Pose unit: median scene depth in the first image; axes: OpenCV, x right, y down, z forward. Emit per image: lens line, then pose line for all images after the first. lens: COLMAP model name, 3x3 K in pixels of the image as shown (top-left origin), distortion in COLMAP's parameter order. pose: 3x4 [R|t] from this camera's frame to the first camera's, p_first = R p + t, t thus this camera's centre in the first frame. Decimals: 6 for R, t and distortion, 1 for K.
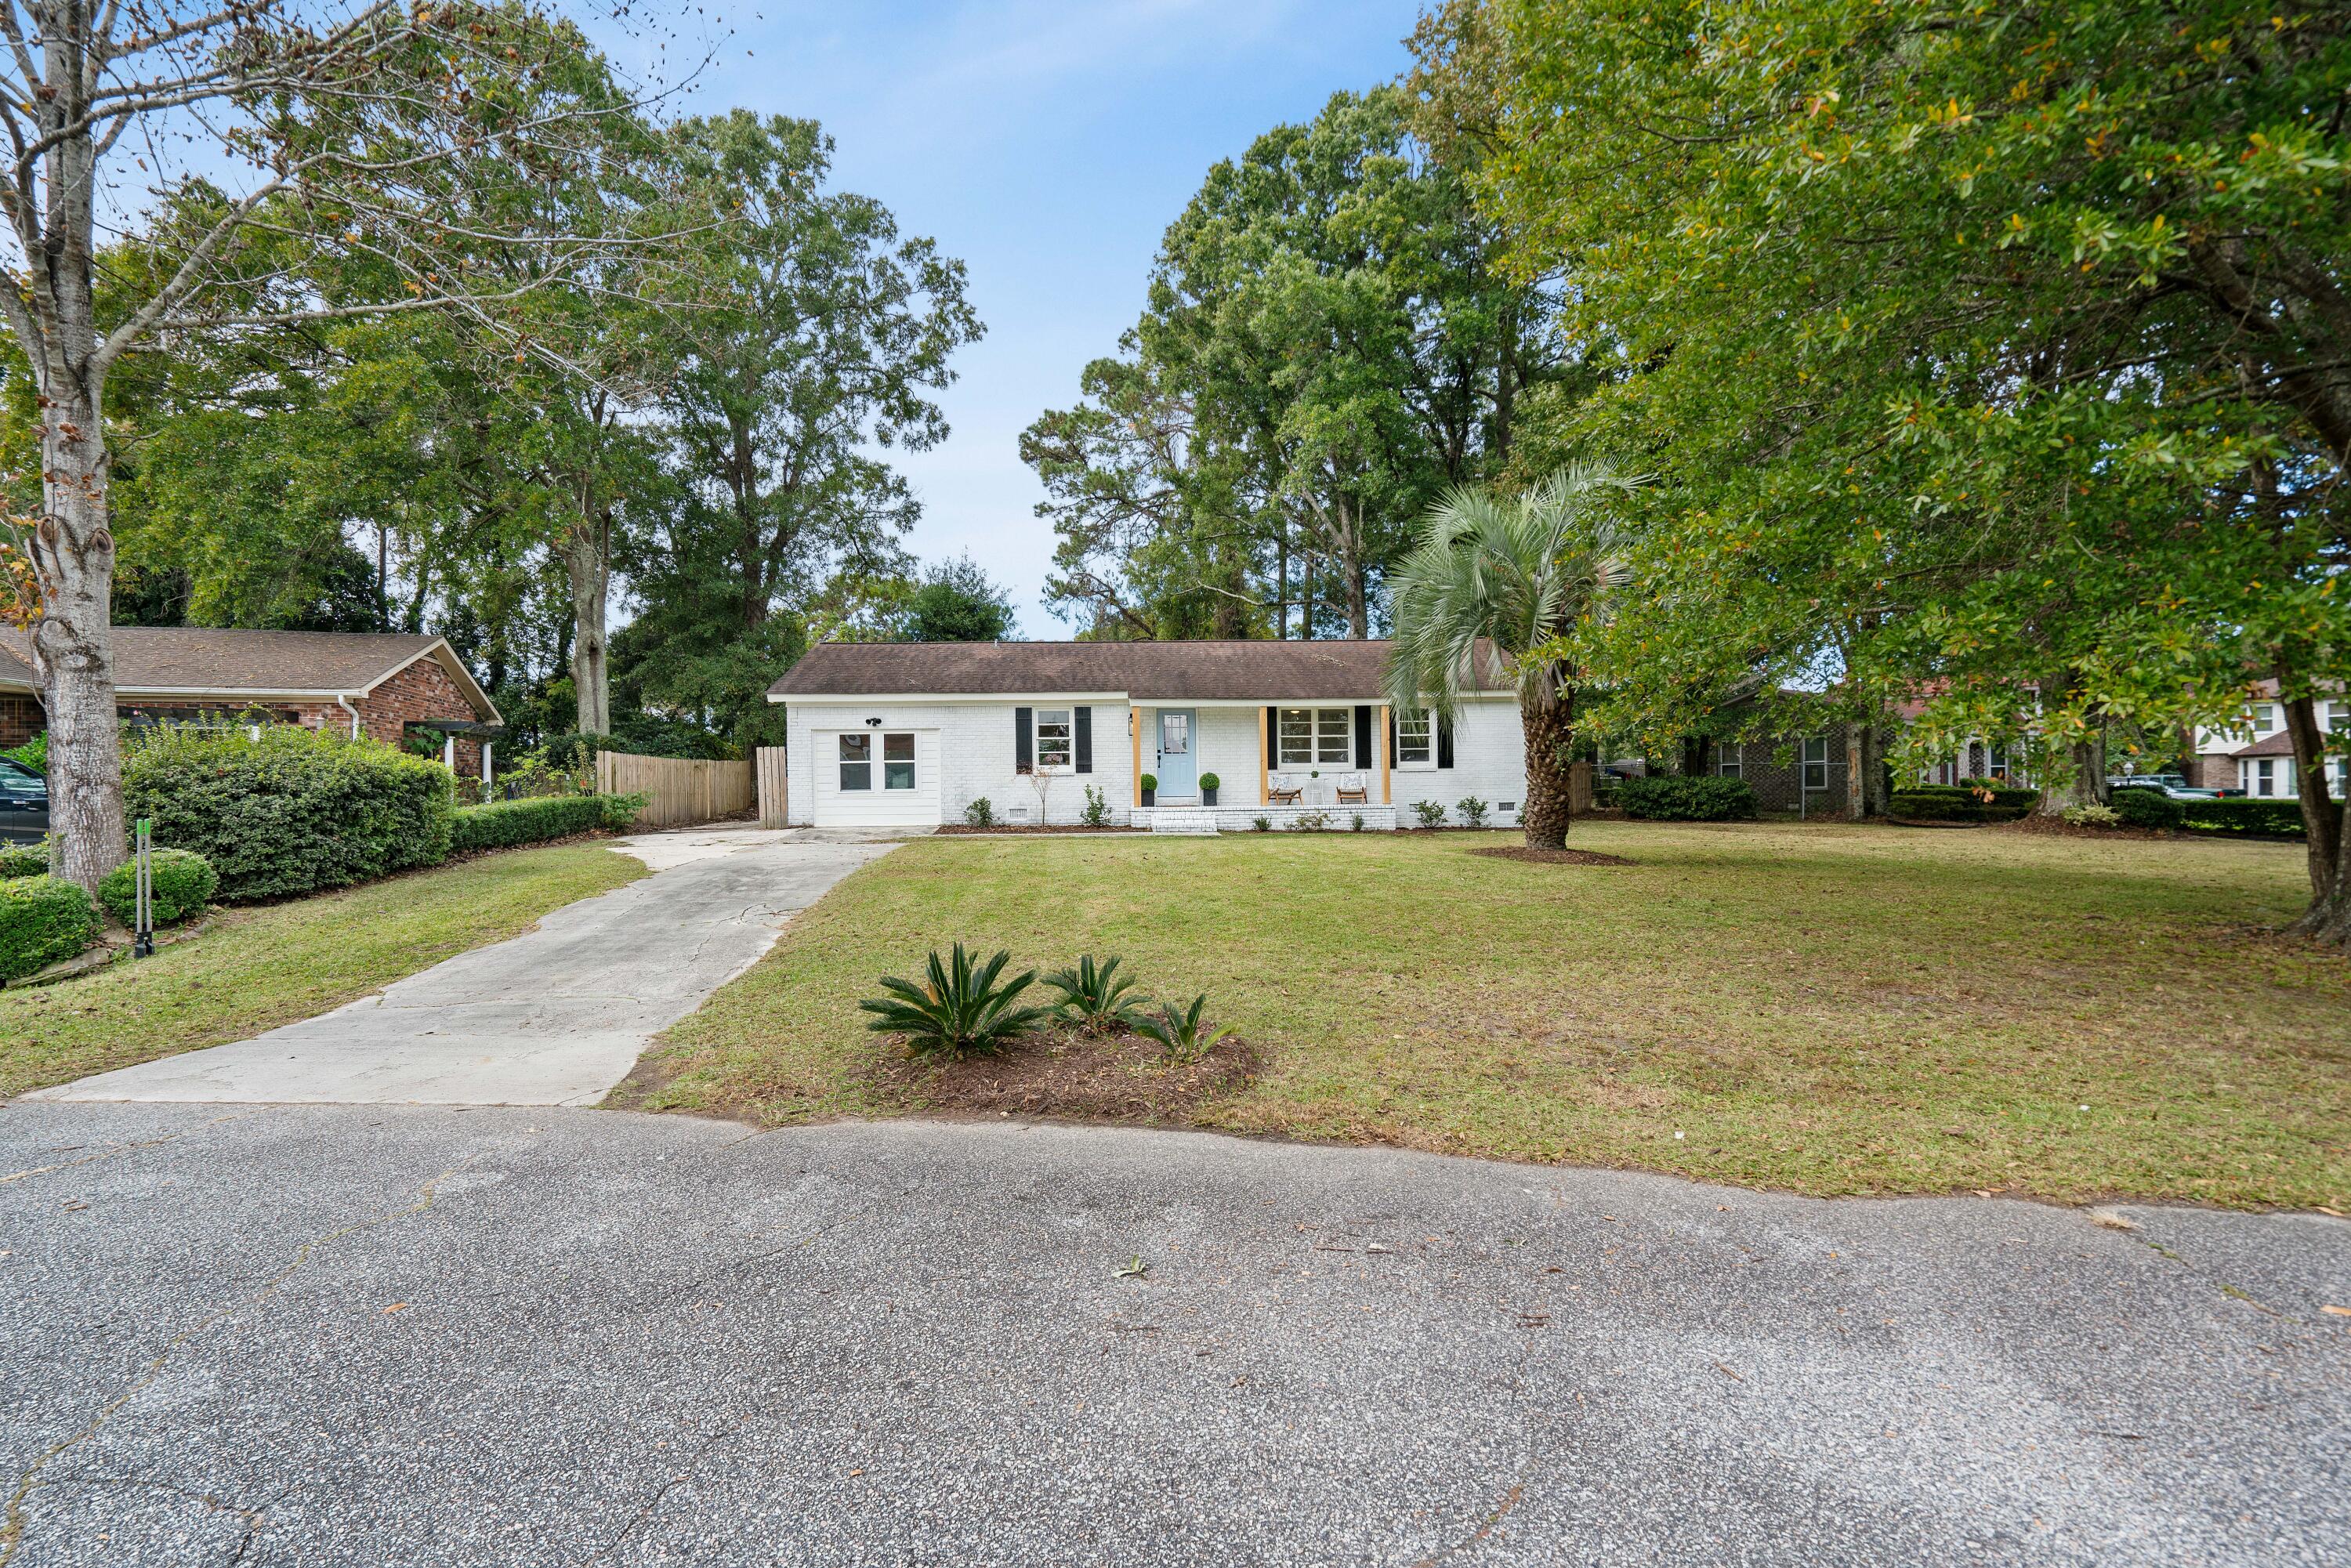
lens RADIAL K [[1070.0, 0, 1176.0], [0, 1070.0, 777.2], [0, 0, 1]] dist [-0.002220, 0.002171]
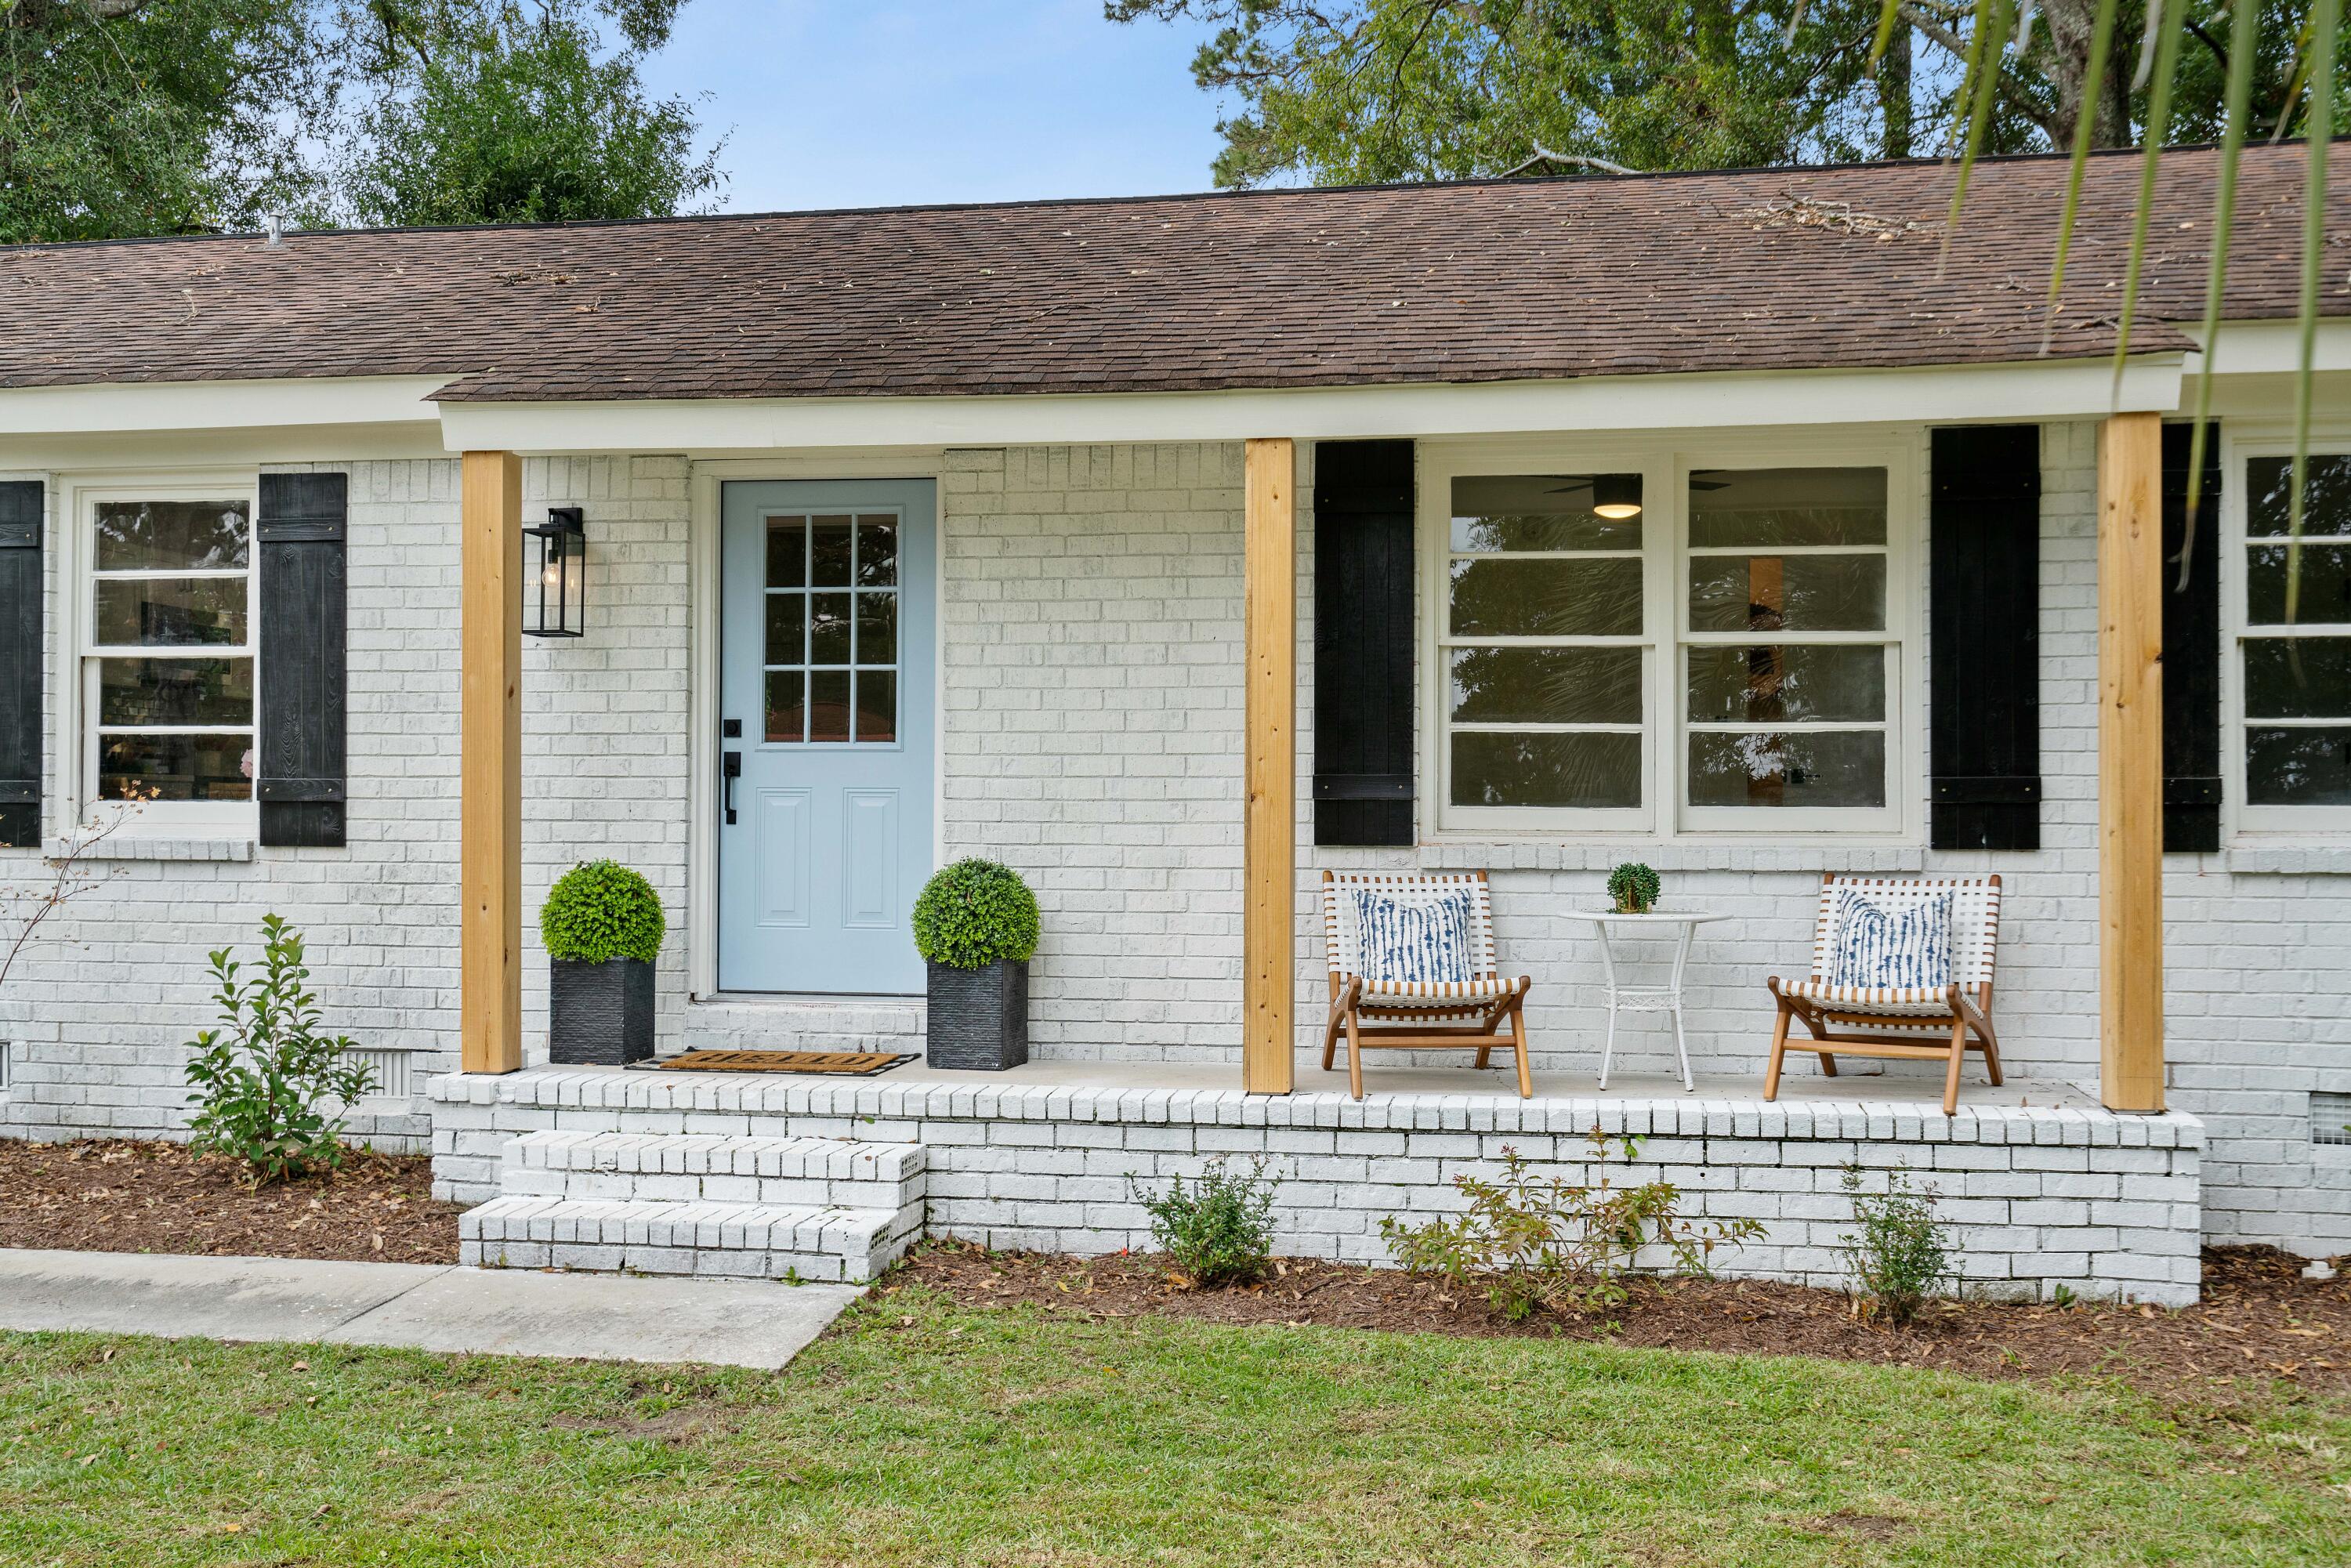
lens RADIAL K [[2363.0, 0, 1175.1], [0, 2363.0, 784.6], [0, 0, 1]] dist [-0.015902, 0.000000]
pose [[0.968132, 0.009421, -0.250262, 0.149850], [-0.009720, 0.999953, 0.000041, -0.016491], [0.250250, 0.002392, 0.968178, 0.659445]]
